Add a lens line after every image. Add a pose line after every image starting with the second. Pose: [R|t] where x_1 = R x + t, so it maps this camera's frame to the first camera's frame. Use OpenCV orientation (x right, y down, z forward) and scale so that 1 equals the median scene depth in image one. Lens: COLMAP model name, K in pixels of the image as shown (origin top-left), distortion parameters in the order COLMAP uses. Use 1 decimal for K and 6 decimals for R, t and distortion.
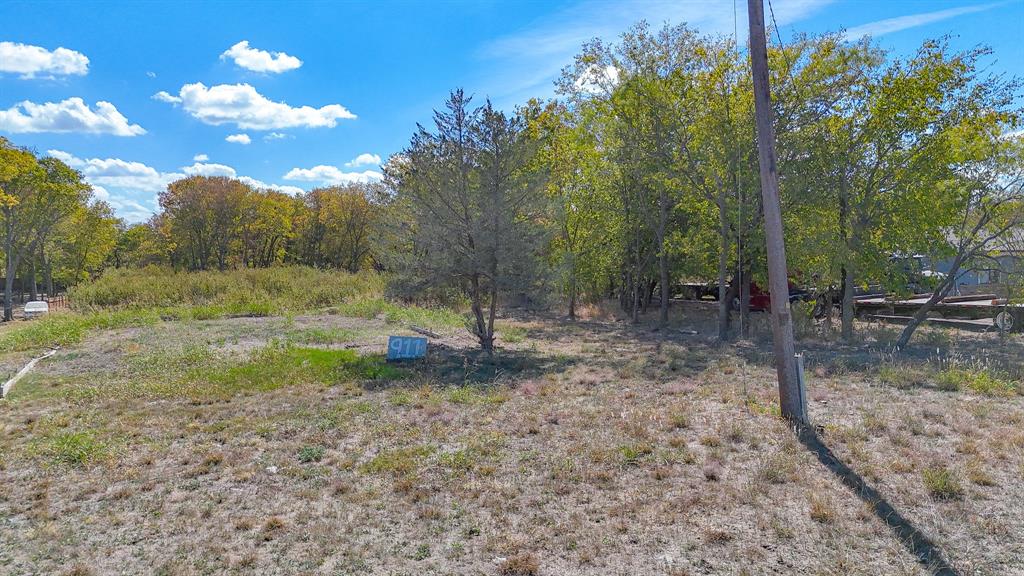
lens RADIAL K [[752.4, 0, 510.2], [0, 752.4, 282.3], [0, 0, 1]] dist [0.068991, -0.060764]
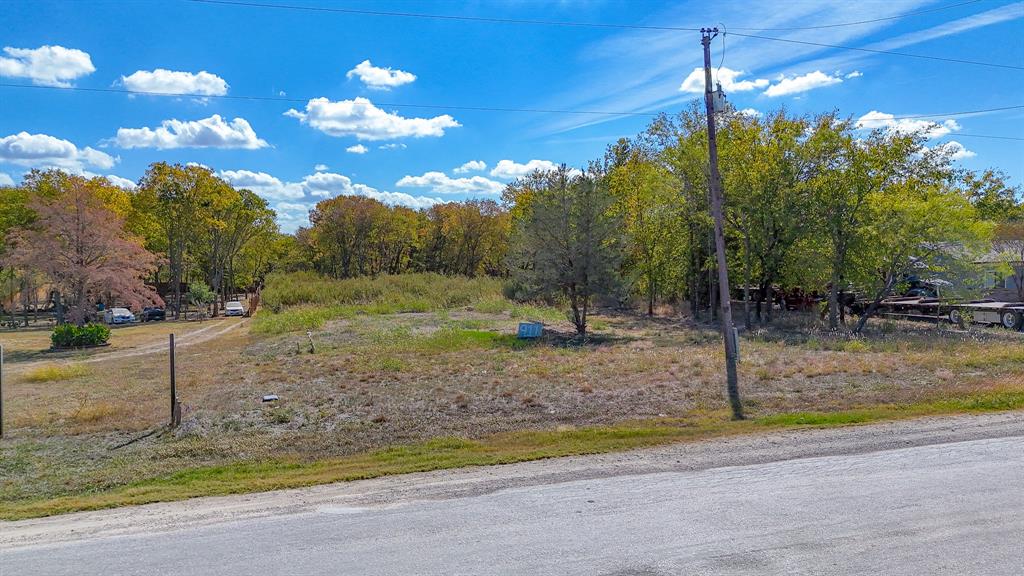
lens RADIAL K [[753.9, 0, 515.5], [0, 753.9, 189.7], [0, 0, 1]] dist [0.013051, 0.000517]
pose [[0.991759, -0.015440, -0.127187, 0.012641], [-0.000590, 0.992151, -0.125045, -0.002673], [0.128119, 0.124090, 0.983965, -0.199344]]
